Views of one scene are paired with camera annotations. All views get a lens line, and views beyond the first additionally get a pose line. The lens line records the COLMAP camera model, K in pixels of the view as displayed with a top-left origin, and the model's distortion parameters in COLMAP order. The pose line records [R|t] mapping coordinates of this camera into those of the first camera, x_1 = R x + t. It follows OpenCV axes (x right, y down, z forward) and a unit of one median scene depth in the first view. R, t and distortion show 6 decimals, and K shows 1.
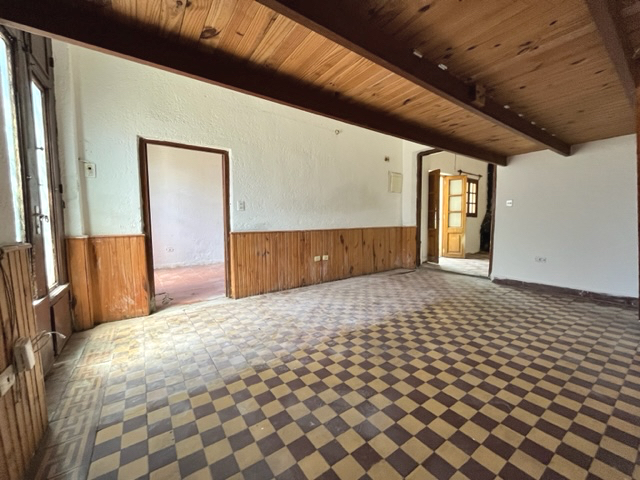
lens RADIAL K [[259.8, 0, 319.5], [0, 259.8, 239.7], [0, 0, 1]] dist [0.000003, -0.000050]
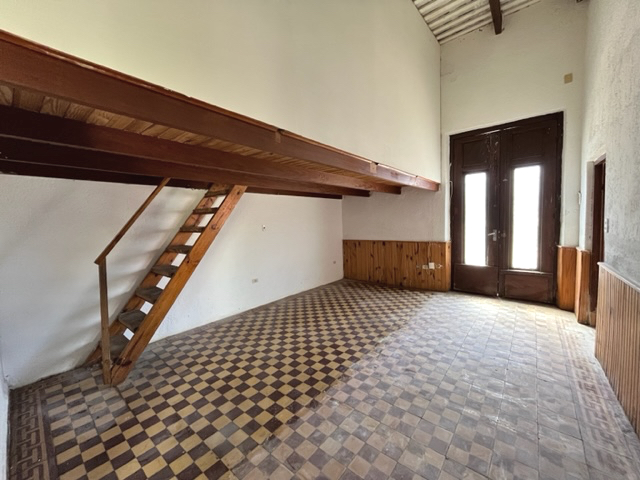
lens RADIAL K [[259.8, 0, 319.5], [0, 259.8, 239.7], [0, 0, 1]] dist [0.000003, -0.000050]
pose [[-0.963539, 0.058770, -0.261034, 0.879967], [0.023305, 0.990306, 0.136936, -0.309704], [0.266551, 0.125860, -0.955568, 2.198078]]
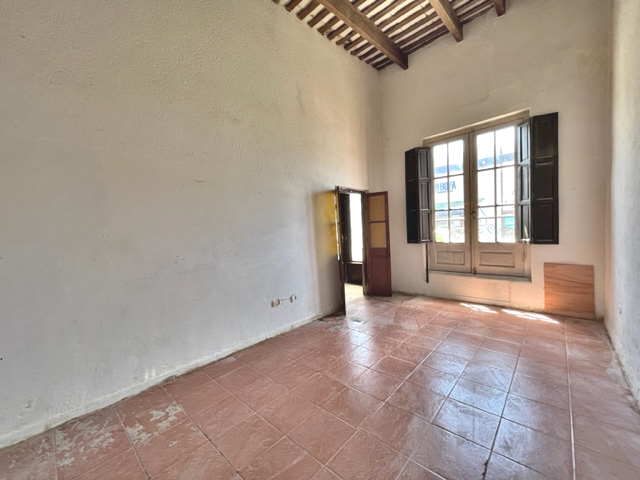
lens RADIAL K [[259.8, 0, 319.5], [0, 259.8, 239.7], [0, 0, 1]] dist [0.000003, -0.000050]
pose [[-0.979756, 0.064791, -0.189422, -0.063476], [0.044131, 0.992804, 0.111321, -0.361734], [0.195271, 0.100708, -0.975565, 3.364401]]
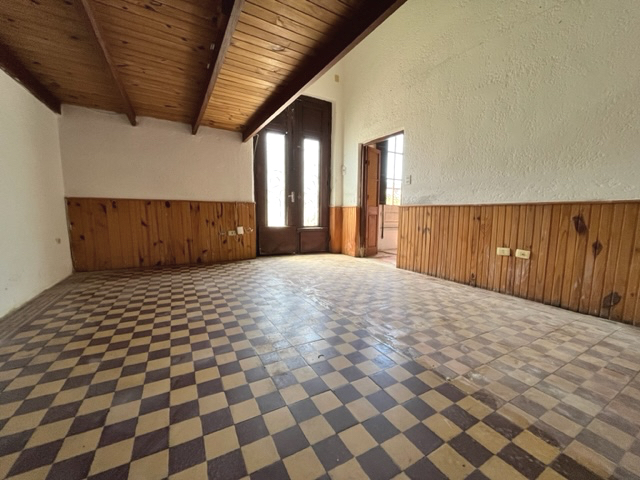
lens RADIAL K [[259.8, 0, 319.5], [0, 259.8, 239.7], [0, 0, 1]] dist [0.000003, -0.000050]
pose [[-0.100442, 0.113454, -0.988453, 1.180452], [-0.078160, 0.989507, 0.121518, 0.009612], [0.991868, 0.089463, -0.090520, 1.168197]]
